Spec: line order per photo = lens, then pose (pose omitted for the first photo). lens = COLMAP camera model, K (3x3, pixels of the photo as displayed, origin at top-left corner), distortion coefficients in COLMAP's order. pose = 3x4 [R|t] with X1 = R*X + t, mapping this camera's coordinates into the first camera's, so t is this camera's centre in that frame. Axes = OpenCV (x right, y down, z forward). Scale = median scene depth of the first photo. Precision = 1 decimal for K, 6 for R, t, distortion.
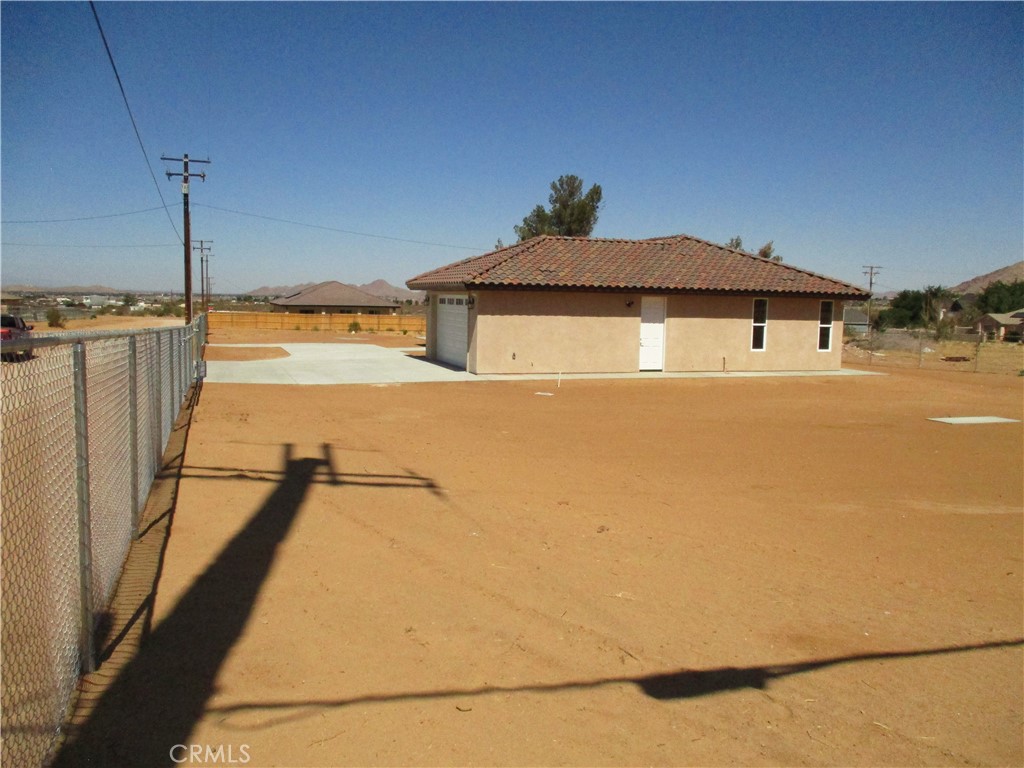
lens RADIAL K [[852.4, 0, 521.5], [0, 852.4, 383.8], [0, 0, 1]] dist [-0.036584, 0.026853]
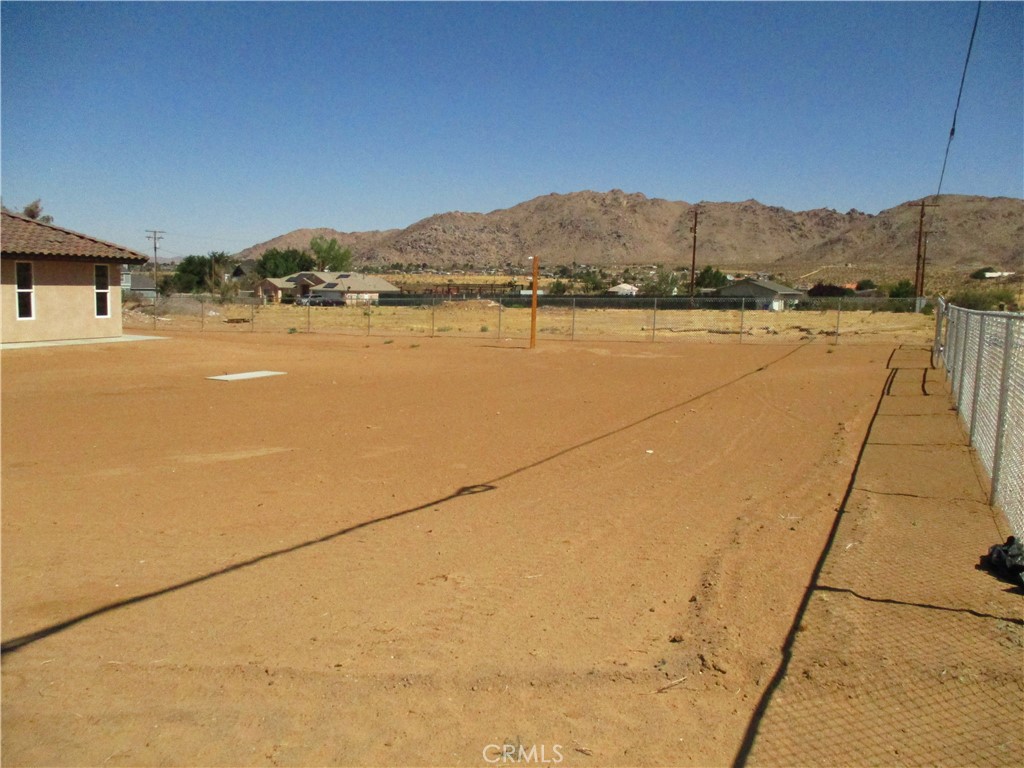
lens RADIAL K [[852.4, 0, 521.5], [0, 852.4, 383.8], [0, 0, 1]] dist [-0.036584, 0.026853]
pose [[0.706331, -0.086905, 0.702527, 0.011208], [0.058541, 0.996207, 0.064376, 0.002733], [-0.705457, -0.004345, 0.708740, -0.016804]]
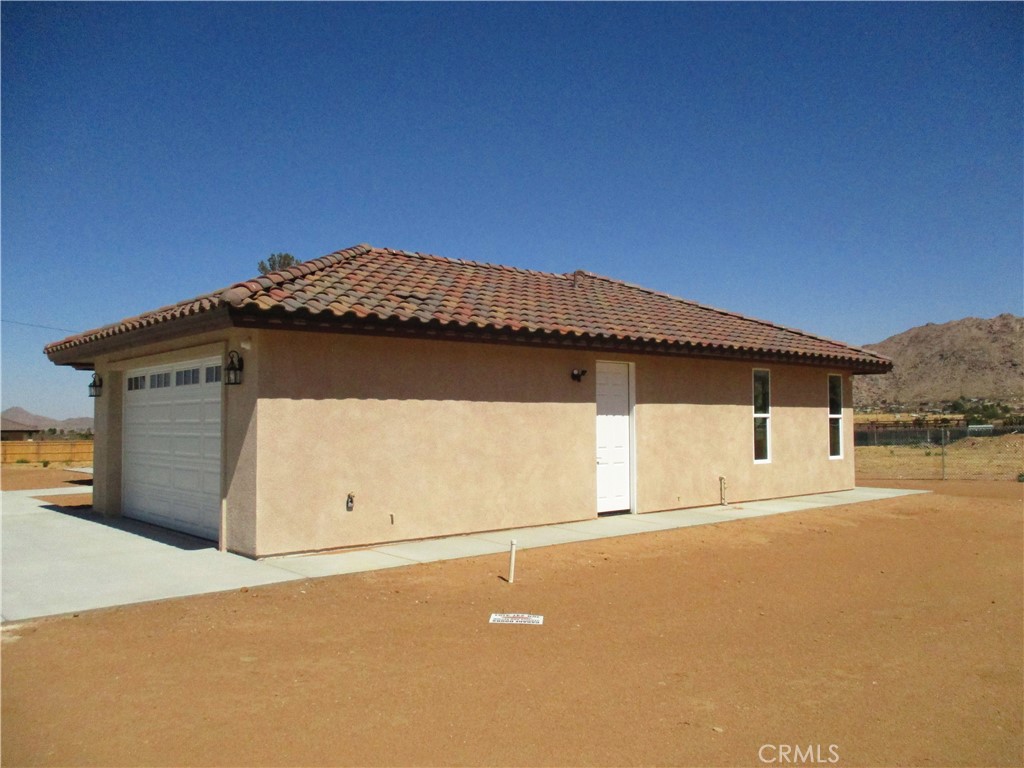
lens RADIAL K [[852.4, 0, 521.5], [0, 852.4, 383.8], [0, 0, 1]] dist [-0.036584, 0.026853]
pose [[0.929903, -0.010379, 0.367659, -0.069722], [0.062294, 0.989605, -0.129621, -0.027055], [-0.362492, 0.143438, 0.920883, 0.527818]]
